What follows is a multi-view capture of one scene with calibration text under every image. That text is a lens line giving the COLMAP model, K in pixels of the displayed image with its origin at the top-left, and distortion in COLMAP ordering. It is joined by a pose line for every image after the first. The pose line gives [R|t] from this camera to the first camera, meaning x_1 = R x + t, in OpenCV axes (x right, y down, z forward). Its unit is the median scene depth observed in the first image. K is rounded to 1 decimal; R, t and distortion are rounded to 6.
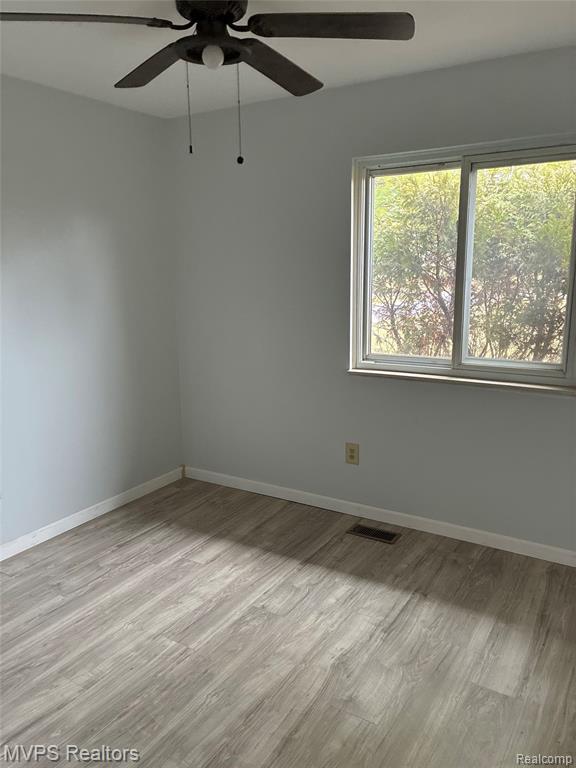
lens RADIAL K [[571.9, 0, 288.0], [0, 571.9, 384.0], [0, 0, 1]] dist [0.010693, -0.060148]
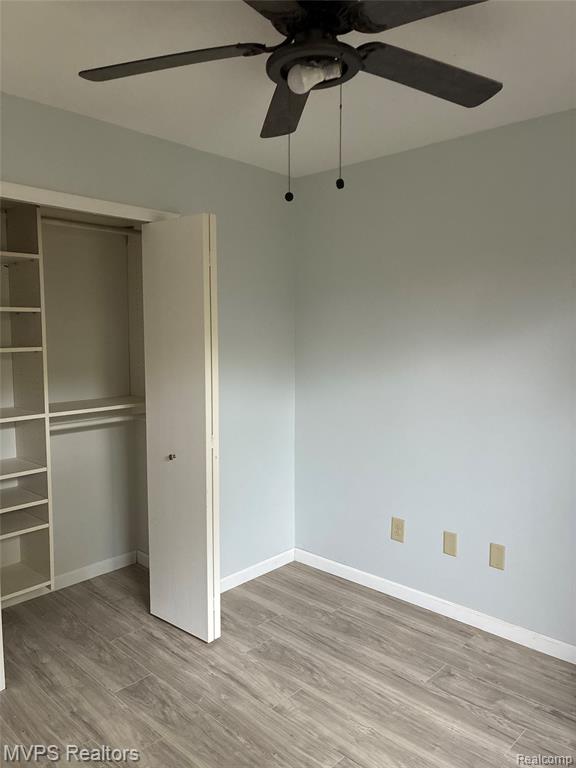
lens RADIAL K [[571.9, 0, 288.0], [0, 571.9, 384.0], [0, 0, 1]] dist [0.010693, -0.060148]
pose [[-0.193587, 0.113611, -0.974483, 0.553957], [-0.210186, 0.965407, 0.154307, -0.206874], [0.958304, 0.234694, -0.163011, 0.932892]]
